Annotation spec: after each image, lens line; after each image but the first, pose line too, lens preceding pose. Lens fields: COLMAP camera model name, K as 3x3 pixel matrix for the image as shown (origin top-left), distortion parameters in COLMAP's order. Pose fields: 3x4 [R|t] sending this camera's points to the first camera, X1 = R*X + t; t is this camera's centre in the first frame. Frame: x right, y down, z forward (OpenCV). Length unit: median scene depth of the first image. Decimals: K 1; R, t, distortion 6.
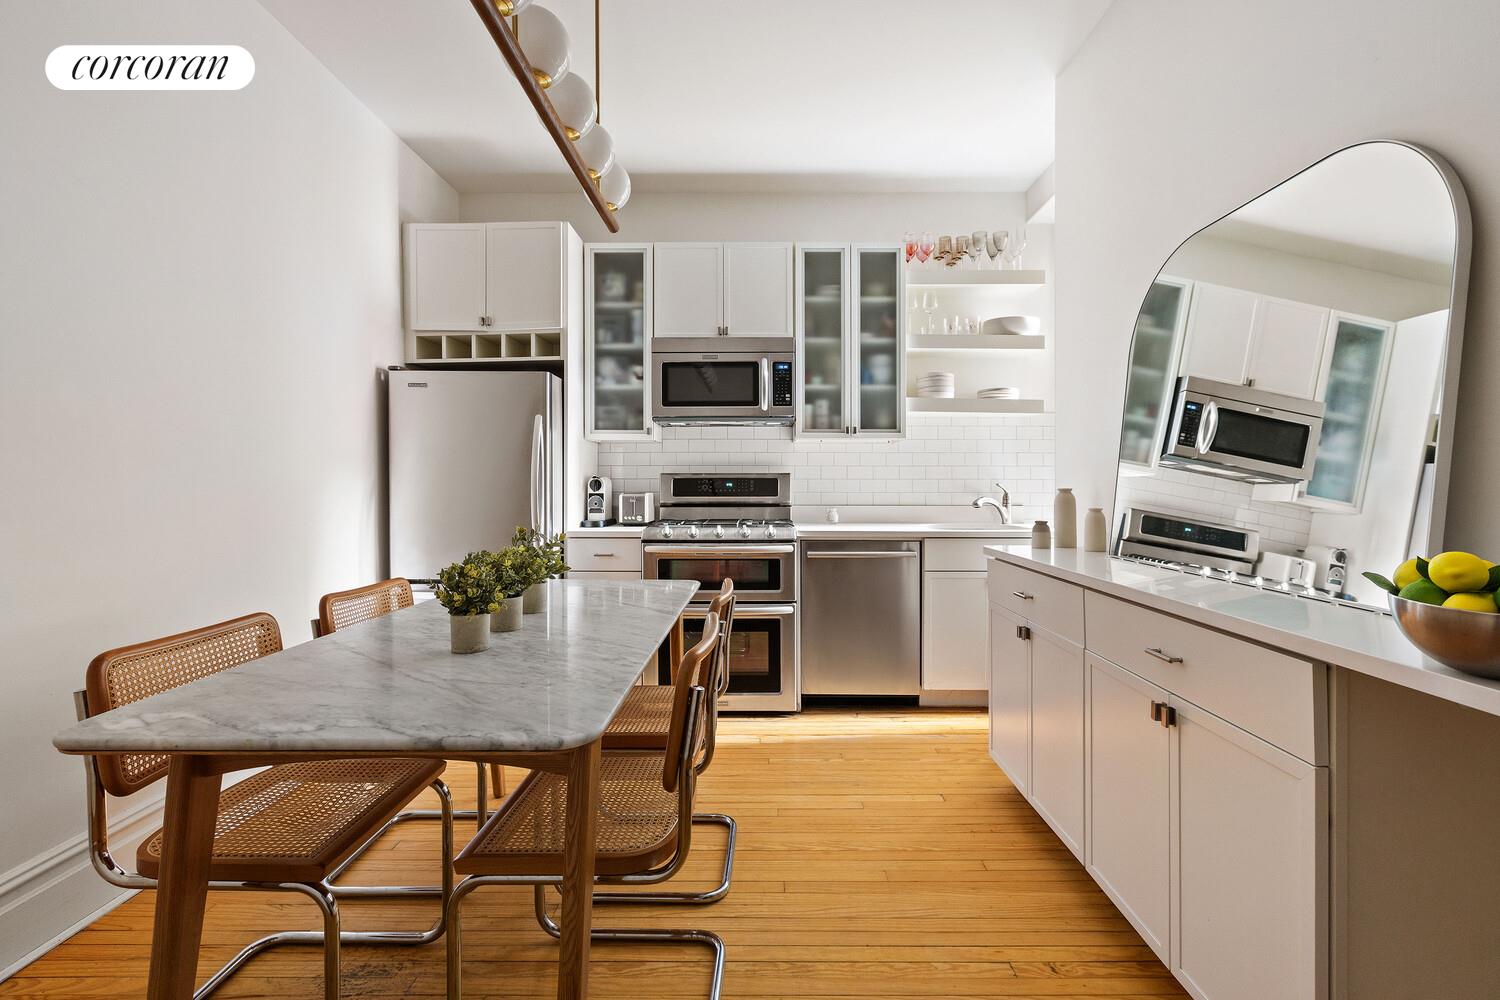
lens RADIAL K [[689.9, 0, 753.5], [0, 689.9, 485.2], [0, 0, 1]] dist [-0.000666, 0.000316]
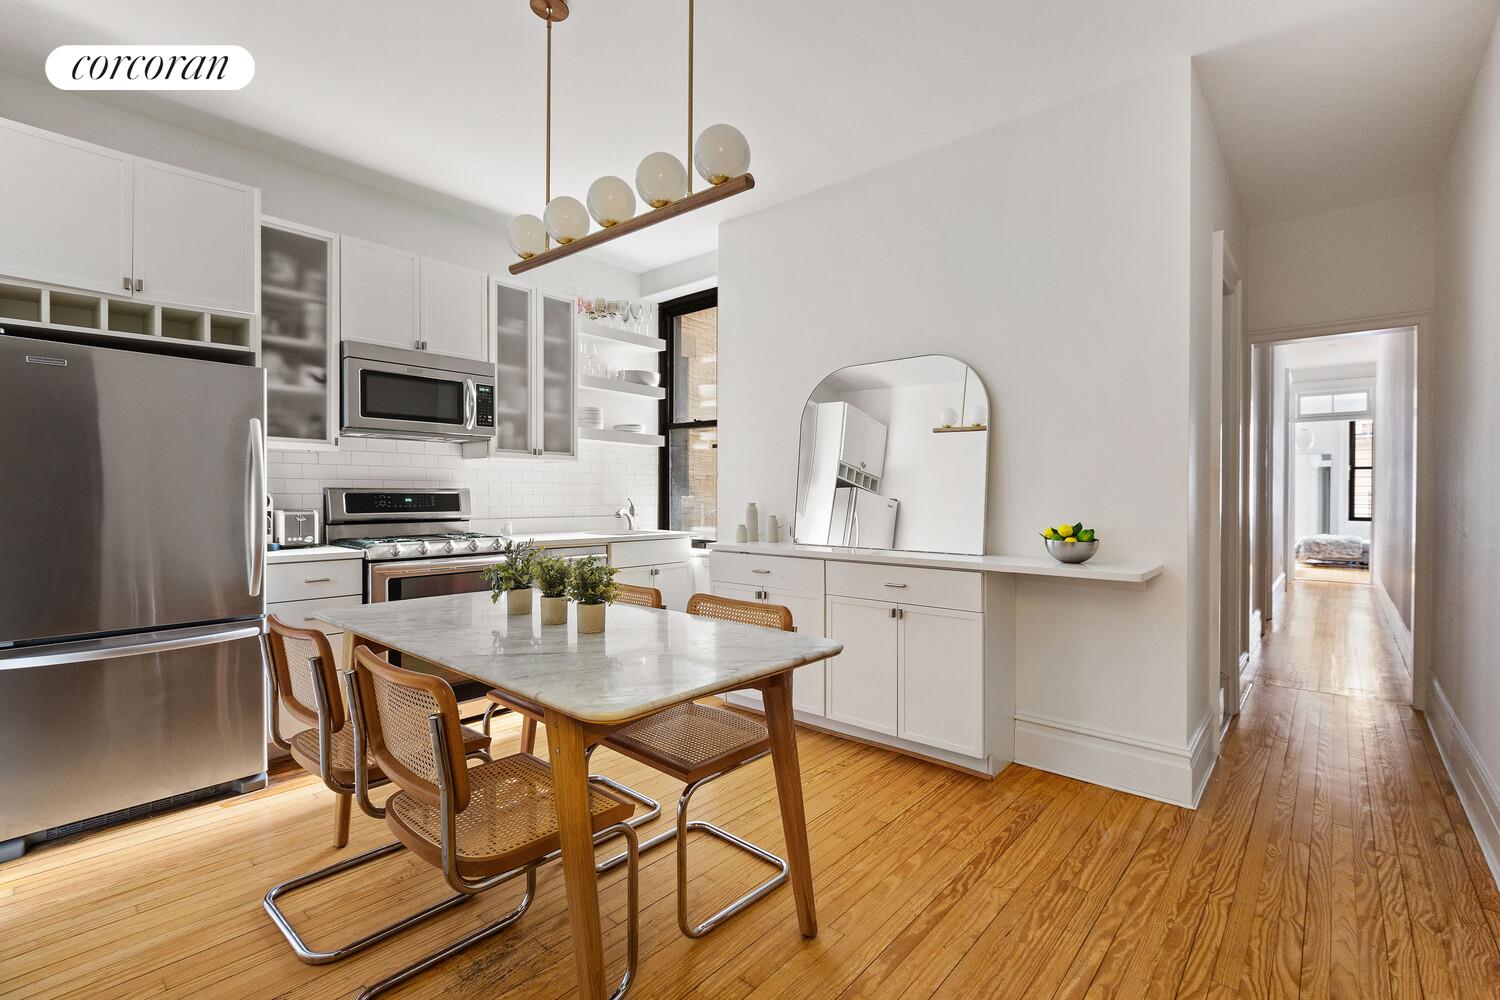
lens RADIAL K [[689.9, 0, 744.3], [0, 689.9, 503.2], [0, 0, 1]] dist [-0.000666, 0.000316]
pose [[0.652855, -0.007433, 0.757446, -0.493992], [-0.001543, 0.999937, 0.011142, -0.008468], [-0.757481, -0.008443, 0.652803, 0.000706]]
